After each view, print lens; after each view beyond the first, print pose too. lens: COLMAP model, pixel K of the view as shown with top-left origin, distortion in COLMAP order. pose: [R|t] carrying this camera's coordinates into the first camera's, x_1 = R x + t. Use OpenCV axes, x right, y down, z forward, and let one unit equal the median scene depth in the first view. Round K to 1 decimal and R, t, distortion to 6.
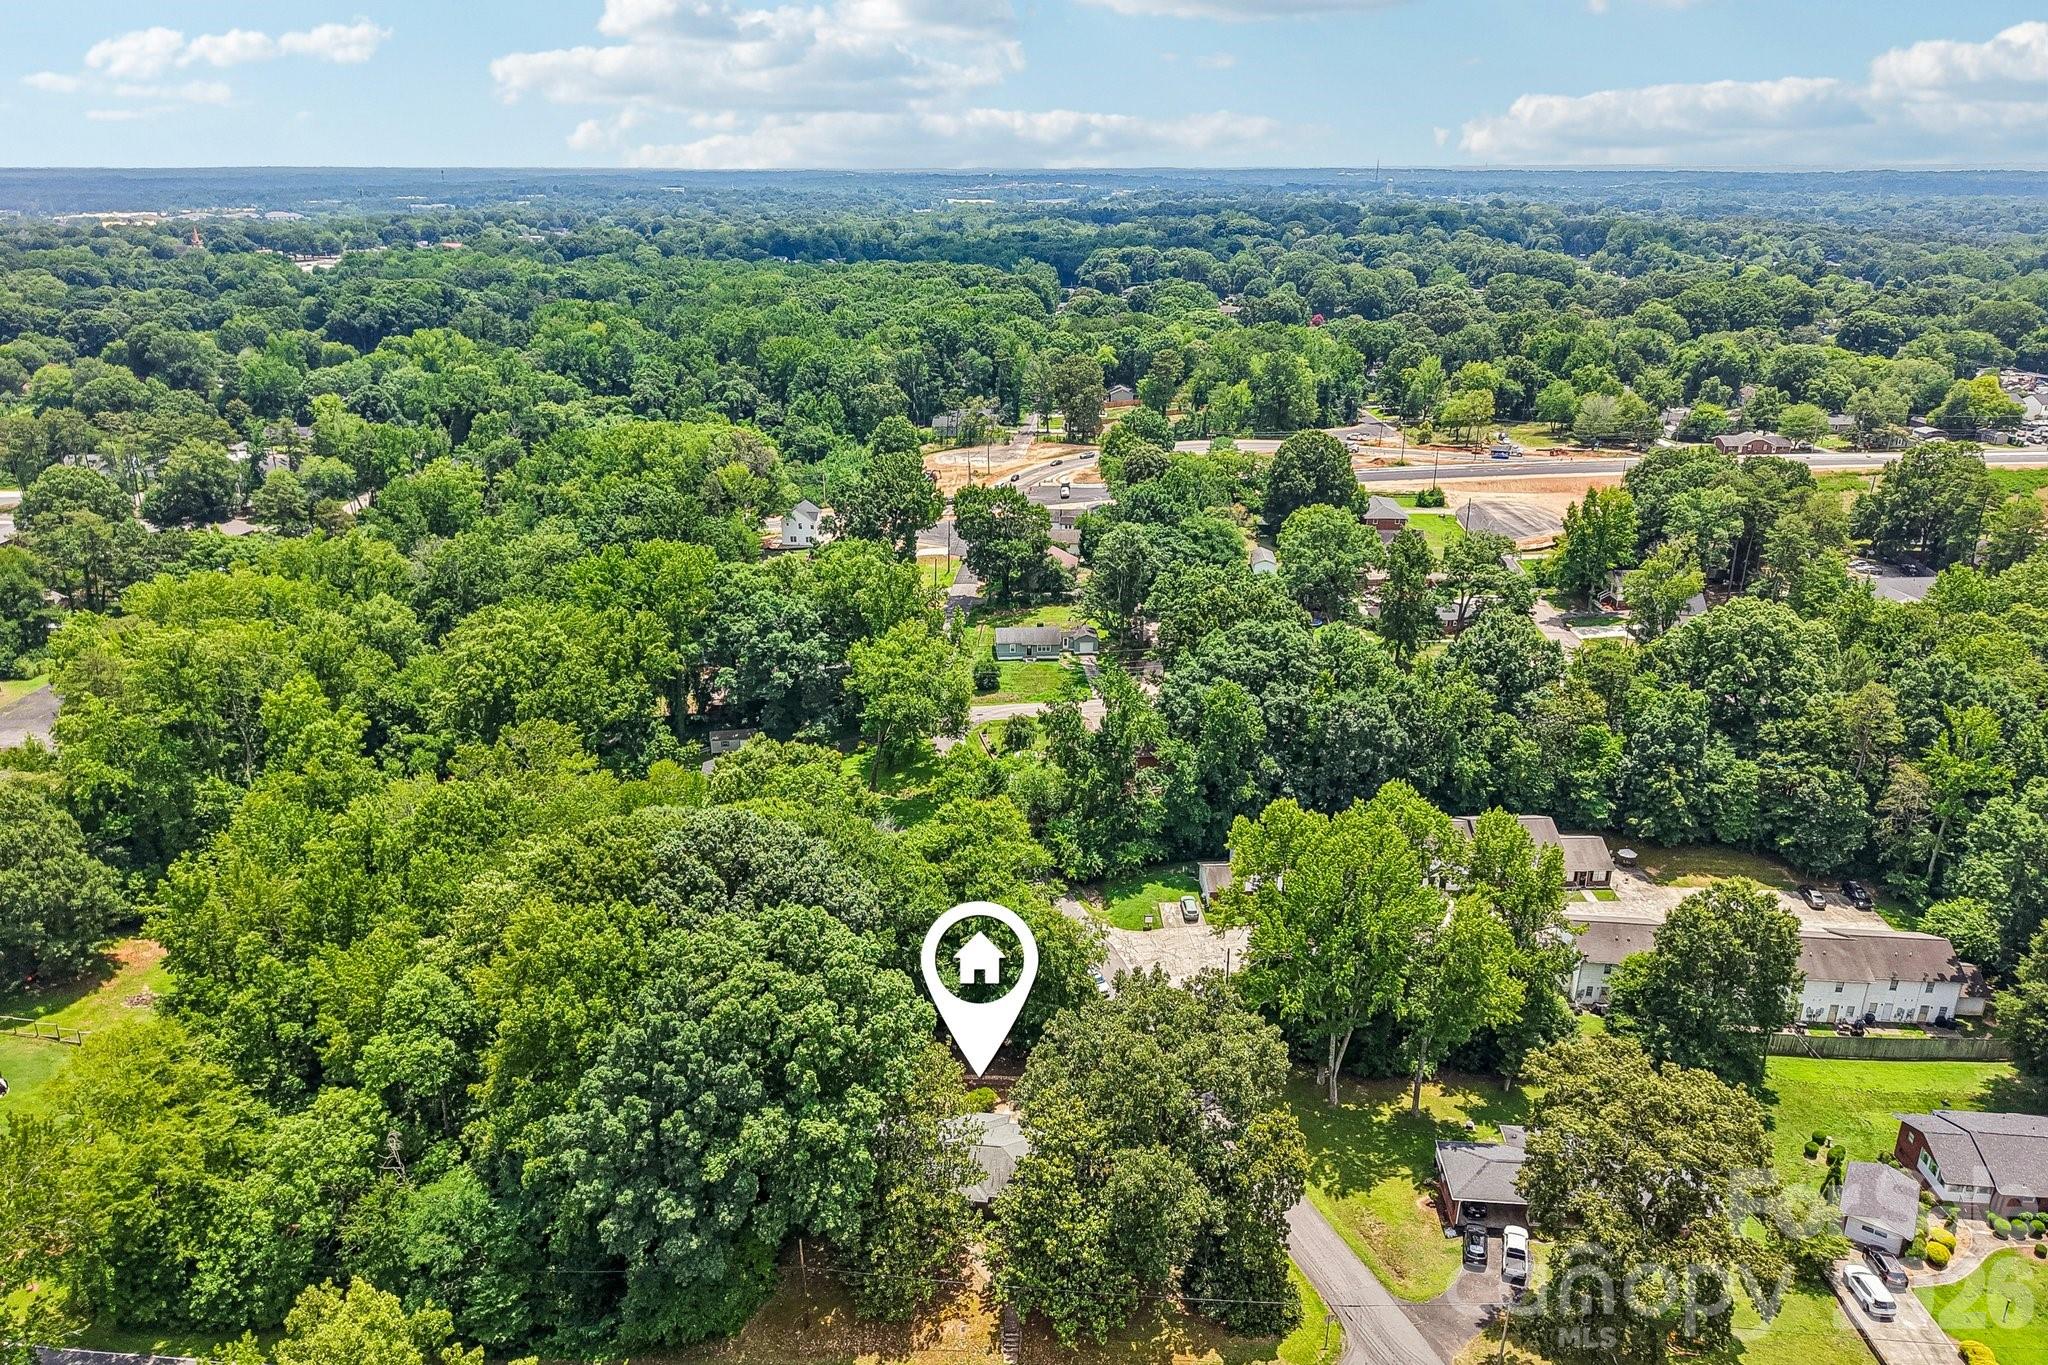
lens RADIAL K [[1384.8, 0, 1026.5], [0, 1384.8, 681.6], [0, 0, 1]] dist [0.024342, -0.001698]
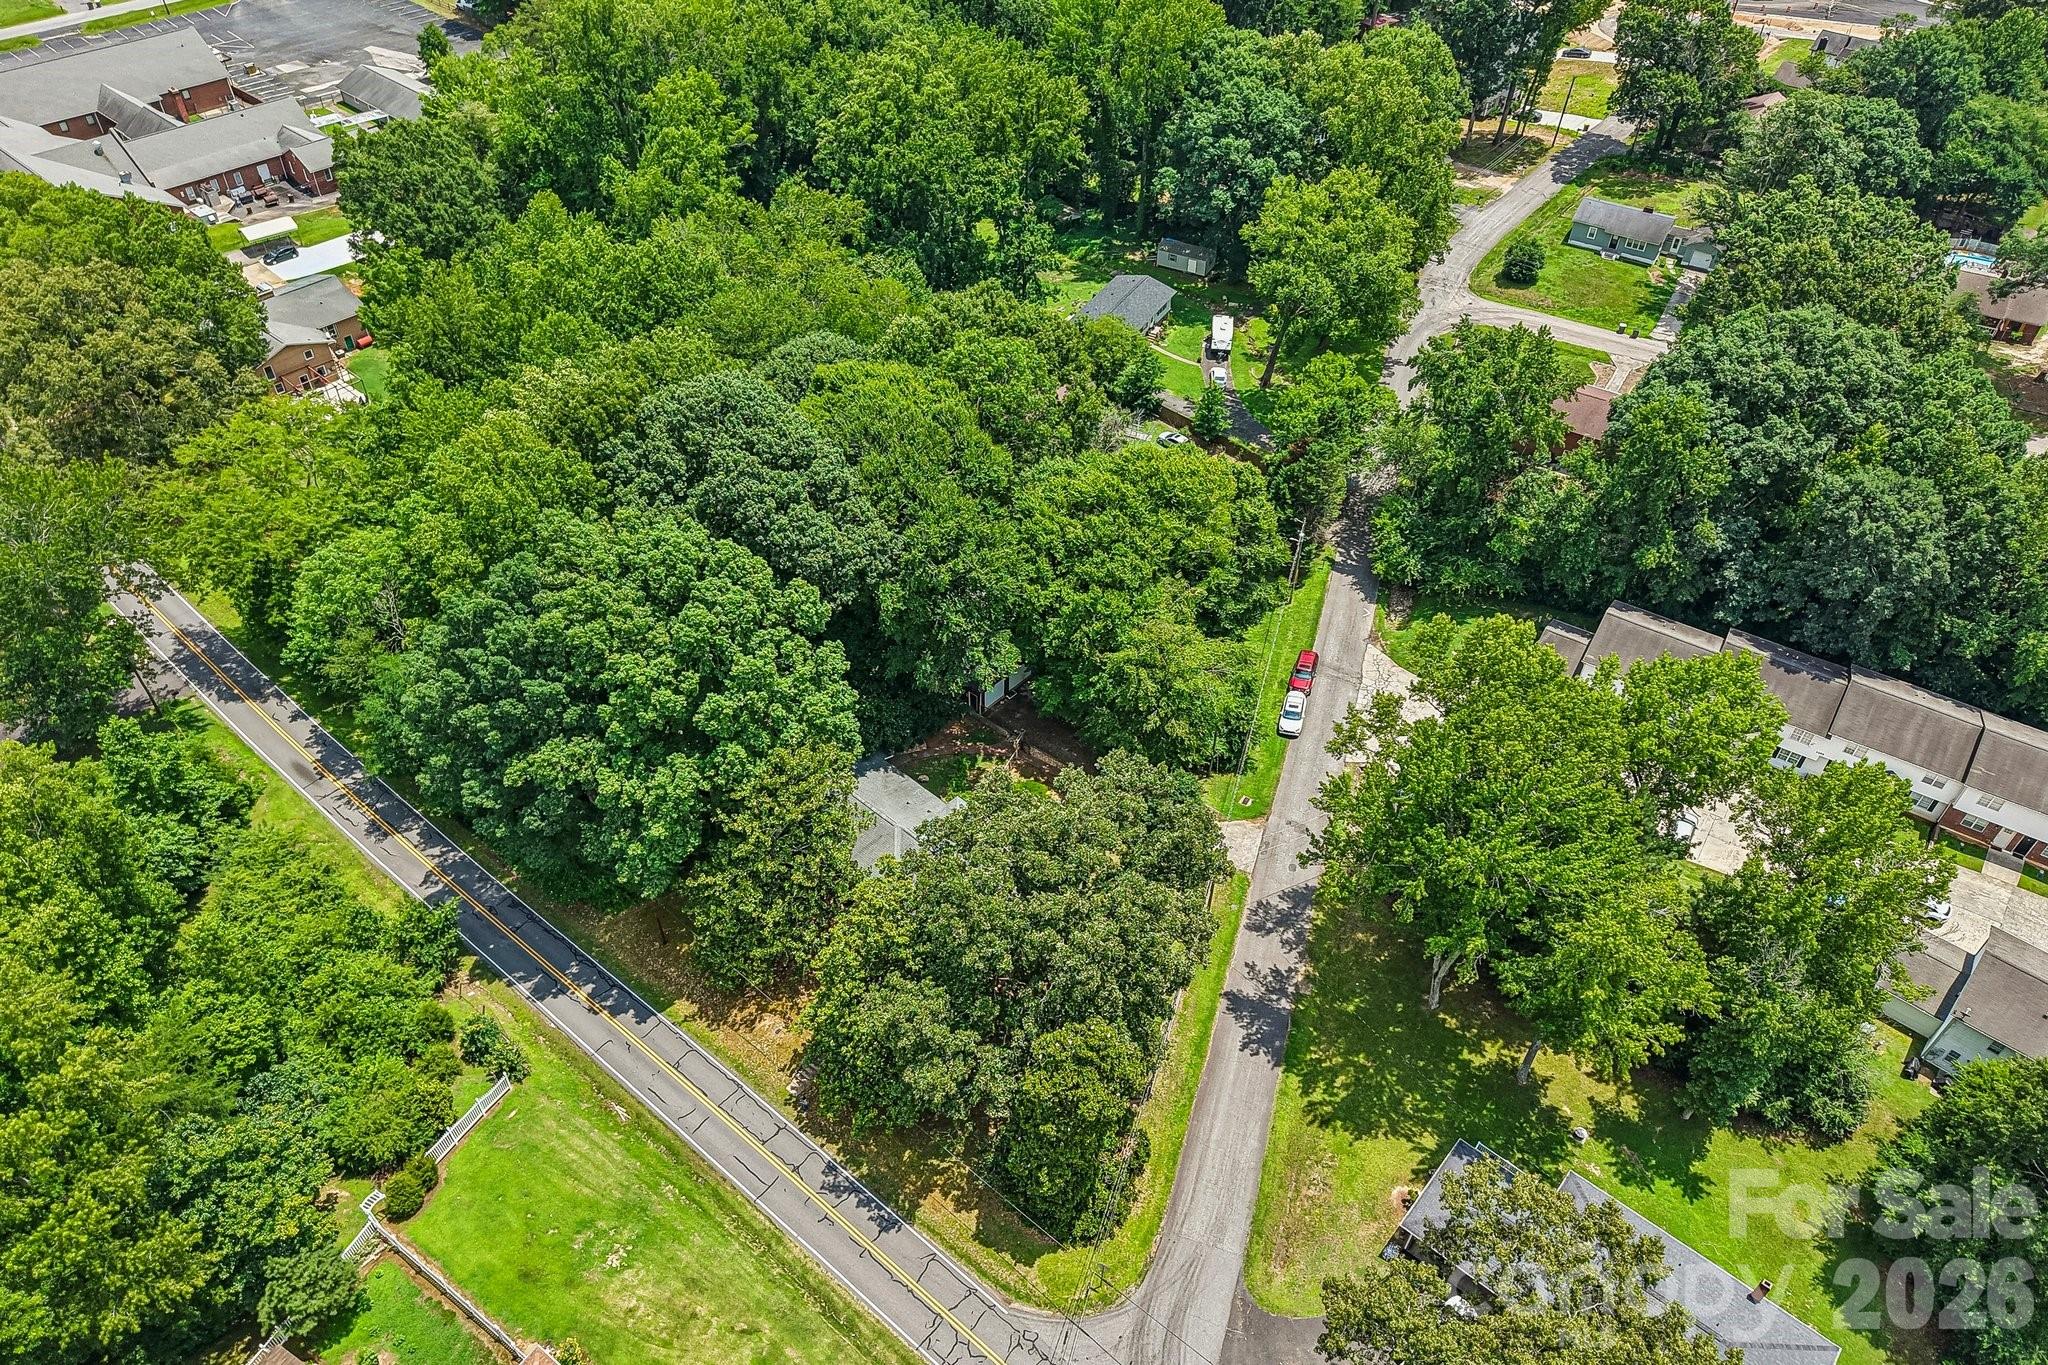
lens RADIAL K [[1384.8, 0, 1023.0], [0, 1384.8, 680.0], [0, 0, 1]] dist [0.024342, -0.001698]
pose [[0.812257, 0.415779, -0.409105, 0.274260], [-0.231572, 0.873580, 0.428056, -0.118864], [0.535363, -0.252954, 0.805854, 0.322929]]
